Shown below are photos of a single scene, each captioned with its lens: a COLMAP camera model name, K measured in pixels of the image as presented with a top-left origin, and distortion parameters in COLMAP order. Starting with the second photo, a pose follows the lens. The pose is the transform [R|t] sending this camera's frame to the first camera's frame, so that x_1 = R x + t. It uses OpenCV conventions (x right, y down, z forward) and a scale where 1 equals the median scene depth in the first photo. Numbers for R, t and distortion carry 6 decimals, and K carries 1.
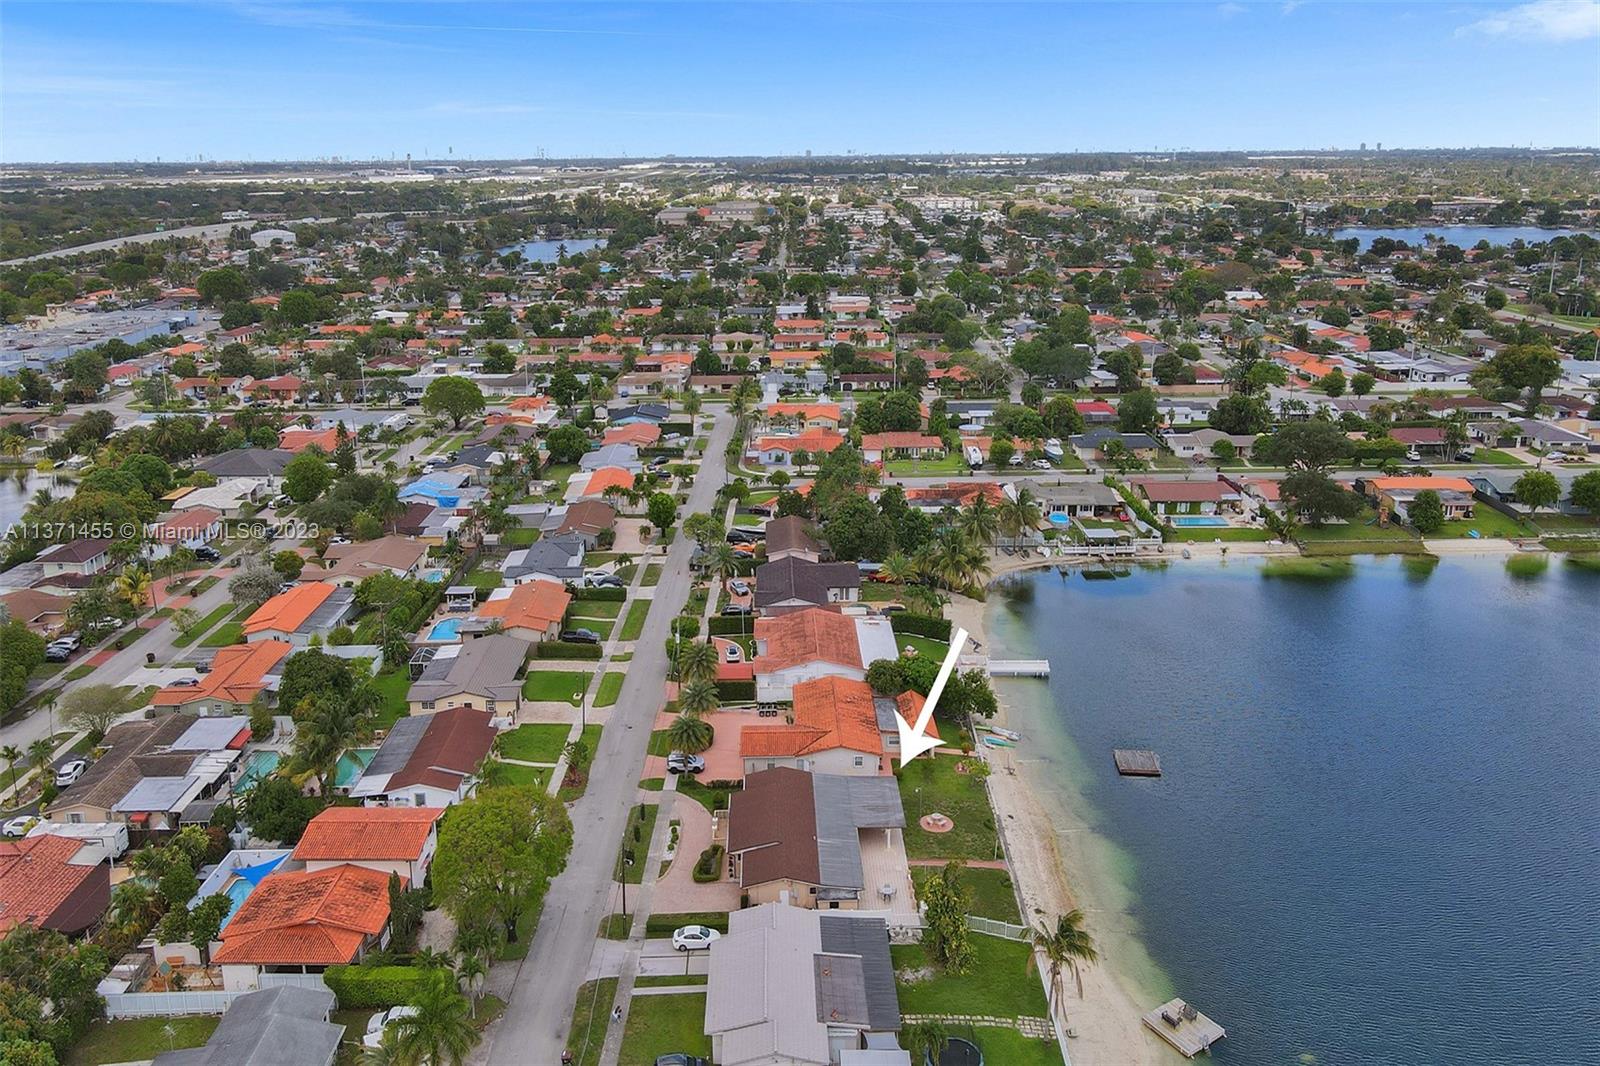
lens RADIAL K [[1148.9, 0, 793.9], [0, 1148.9, 535.3], [0, 0, 1]] dist [0.002294, 0.007318]
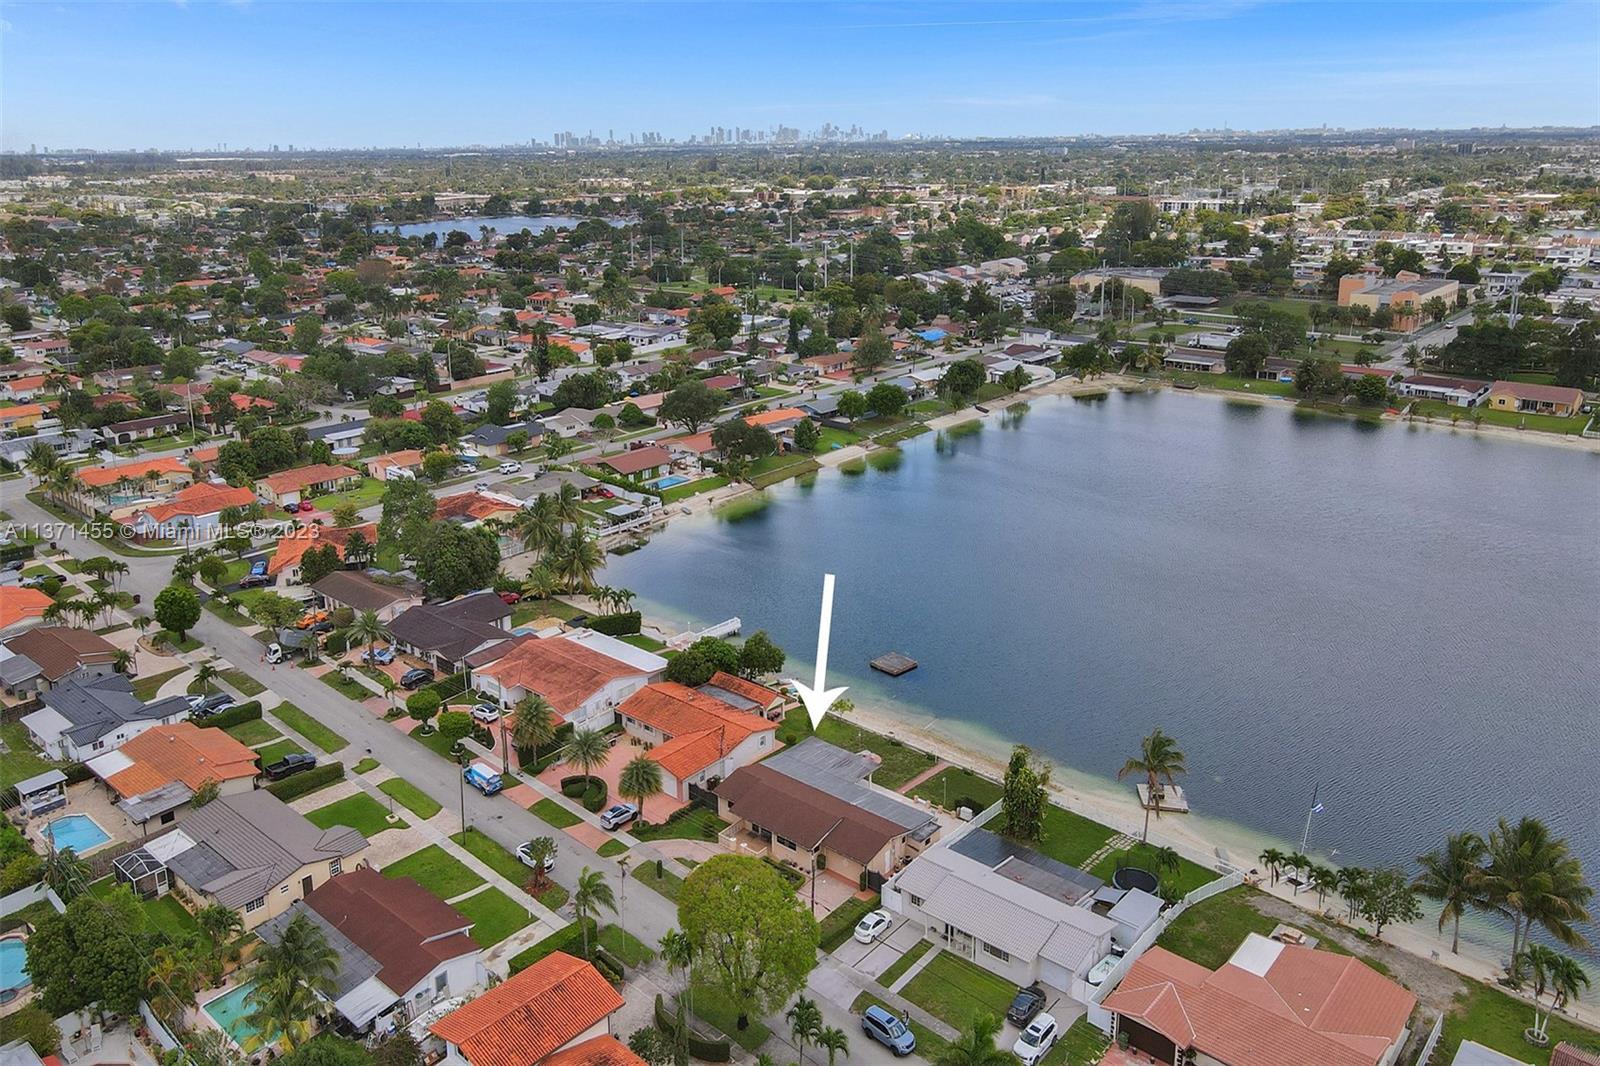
lens RADIAL K [[1148.9, 0, 793.6], [0, 1148.9, 530.9], [0, 0, 1]] dist [0.002294, 0.007318]
pose [[0.682052, -0.240374, 0.690670, -0.357467], [0.244121, 0.965099, 0.094808, -0.044668], [-0.689355, 0.103943, 0.716928, 0.141842]]
